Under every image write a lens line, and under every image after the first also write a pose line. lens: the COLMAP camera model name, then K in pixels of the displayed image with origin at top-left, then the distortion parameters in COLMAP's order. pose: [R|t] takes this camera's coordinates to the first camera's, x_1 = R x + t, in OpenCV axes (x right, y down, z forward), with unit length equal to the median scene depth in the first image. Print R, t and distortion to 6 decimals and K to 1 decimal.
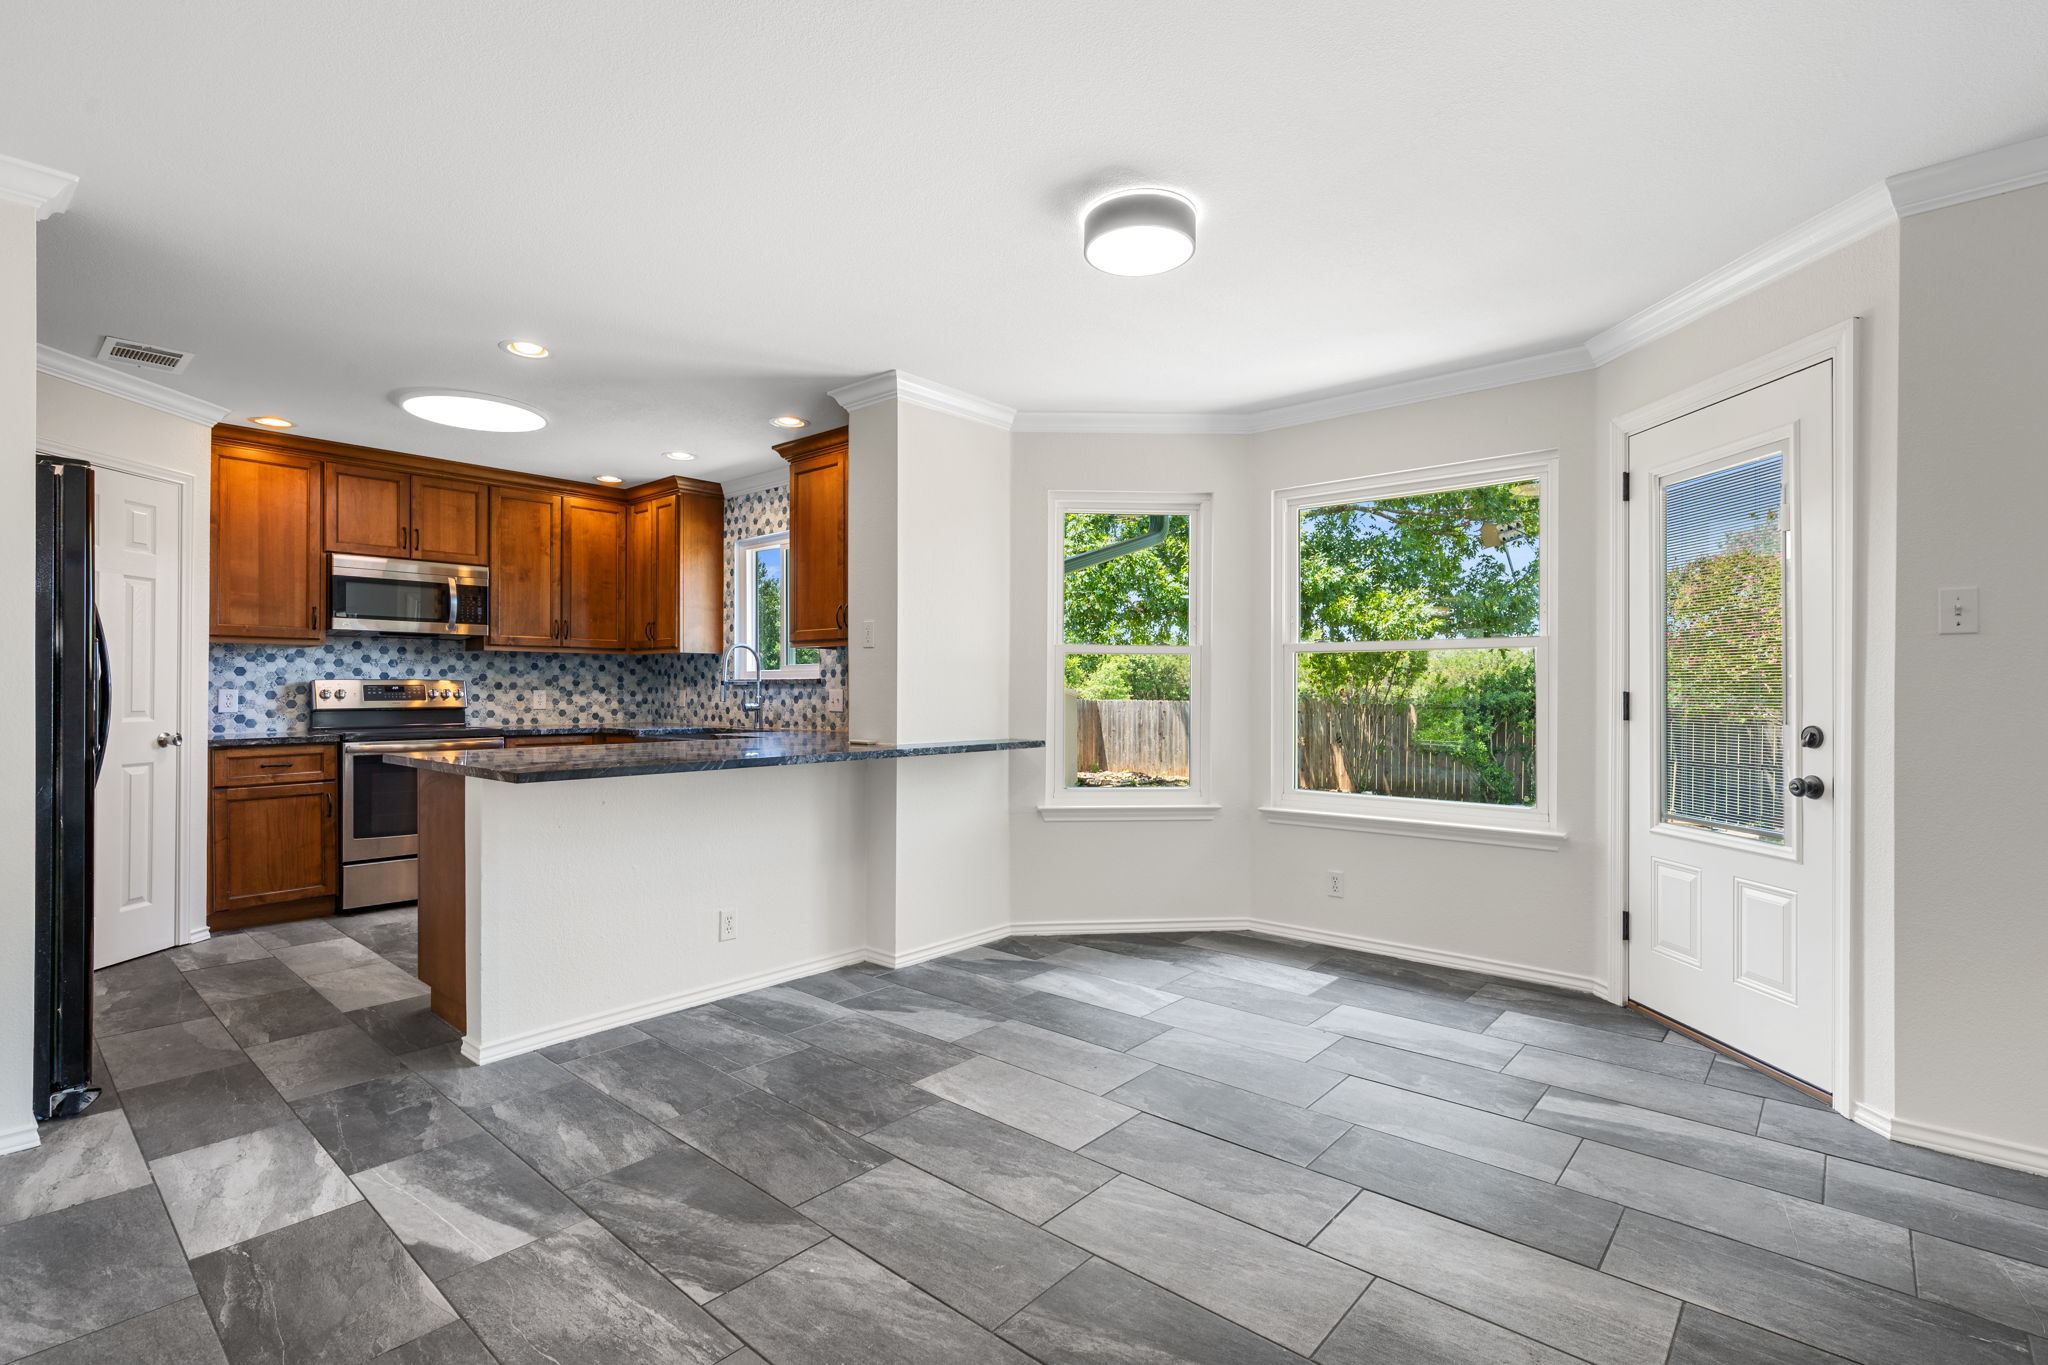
lens RADIAL K [[946.0, 0, 1026.8], [0, 946.0, 688.9], [0, 0, 1]] dist [0.003224, 0.000454]
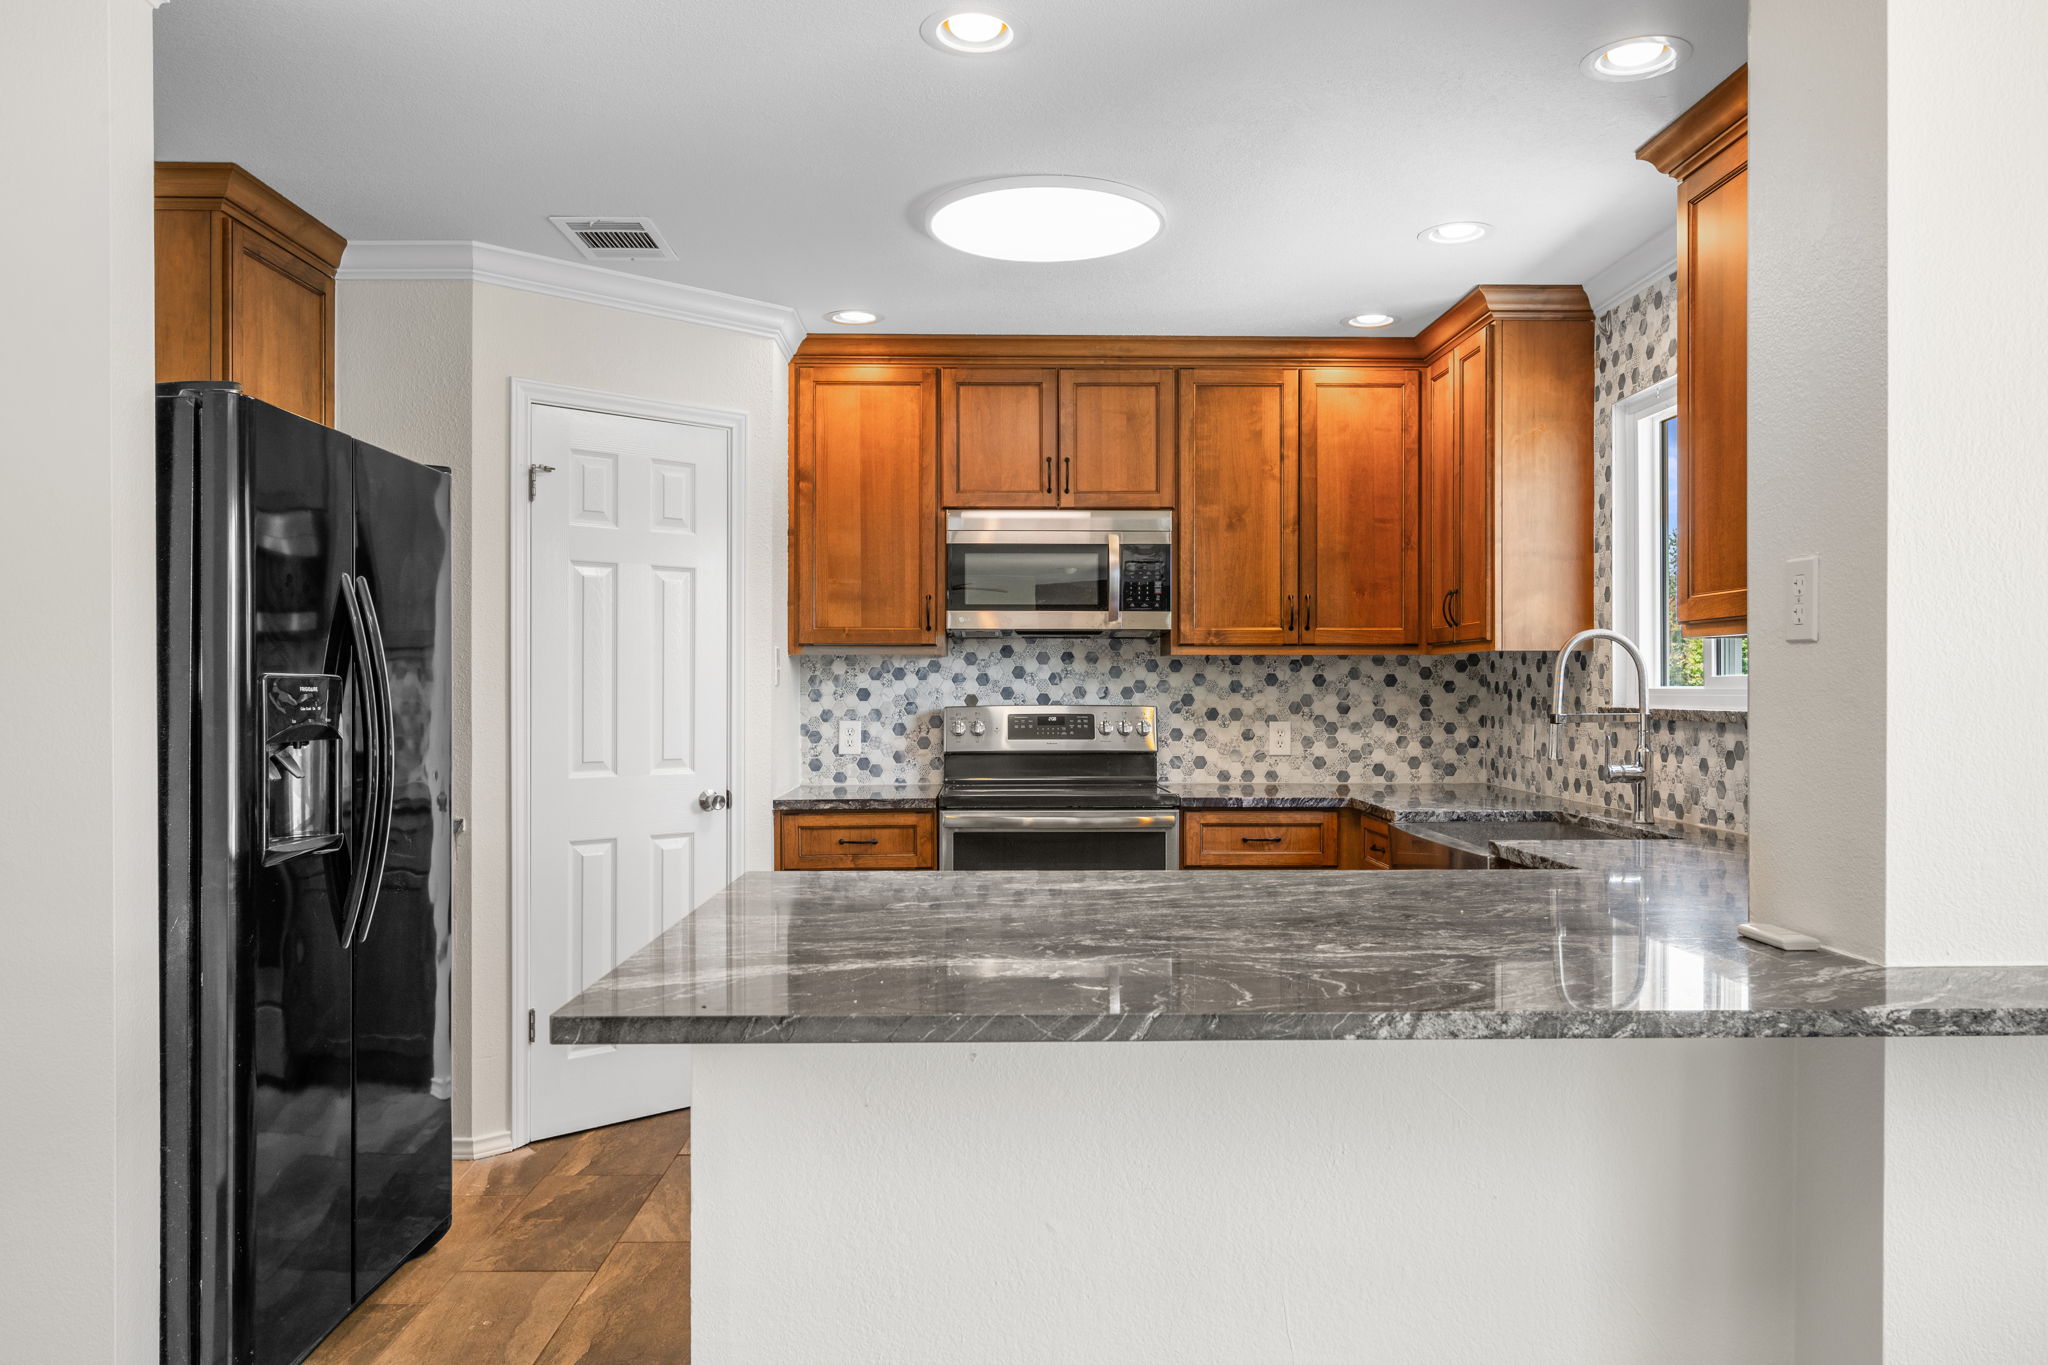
lens RADIAL K [[1427.7, 0, 1025.2], [0, 1427.7, 689.4], [0, 0, 1]] dist [0.005887, 0.002118]
pose [[0.675721, -0.000314, -0.737158, 0.009863], [0.000983, 0.999999, 0.000475, -0.019486], [0.737157, -0.001045, 0.675721, 0.333179]]
